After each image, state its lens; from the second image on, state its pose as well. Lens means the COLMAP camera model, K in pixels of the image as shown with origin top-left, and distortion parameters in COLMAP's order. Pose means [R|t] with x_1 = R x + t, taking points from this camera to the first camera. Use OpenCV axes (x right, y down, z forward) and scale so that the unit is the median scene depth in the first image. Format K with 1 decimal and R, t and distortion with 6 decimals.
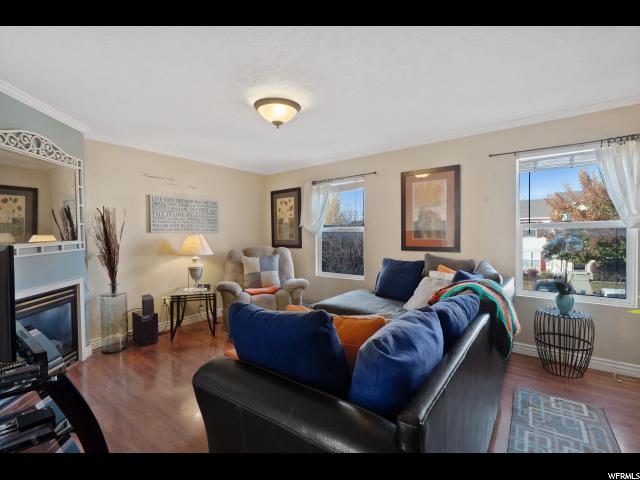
lens RADIAL K [[291.8, 0, 320.0], [0, 291.8, 240.0], [0, 0, 1]] dist [0.000815, -0.000118]
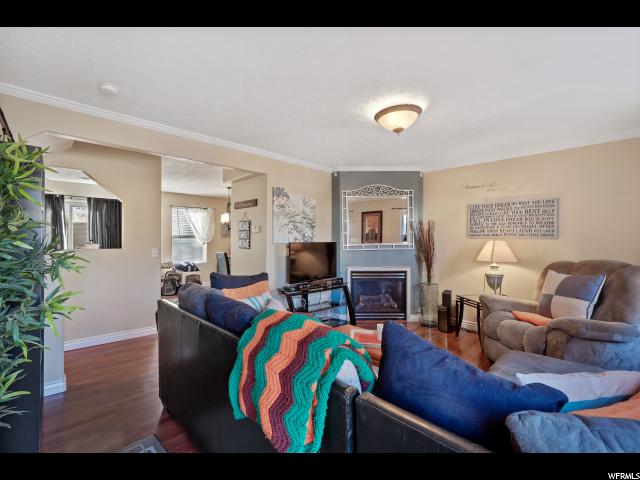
lens RADIAL K [[291.8, 0, 320.0], [0, 291.8, 240.0], [0, 0, 1]] dist [0.000815, -0.000118]
pose [[-0.109098, 0.040075, -0.993223, 0.641687], [-0.009014, 0.999106, 0.041303, -0.062819], [0.993990, 0.013459, -0.108639, 0.607101]]
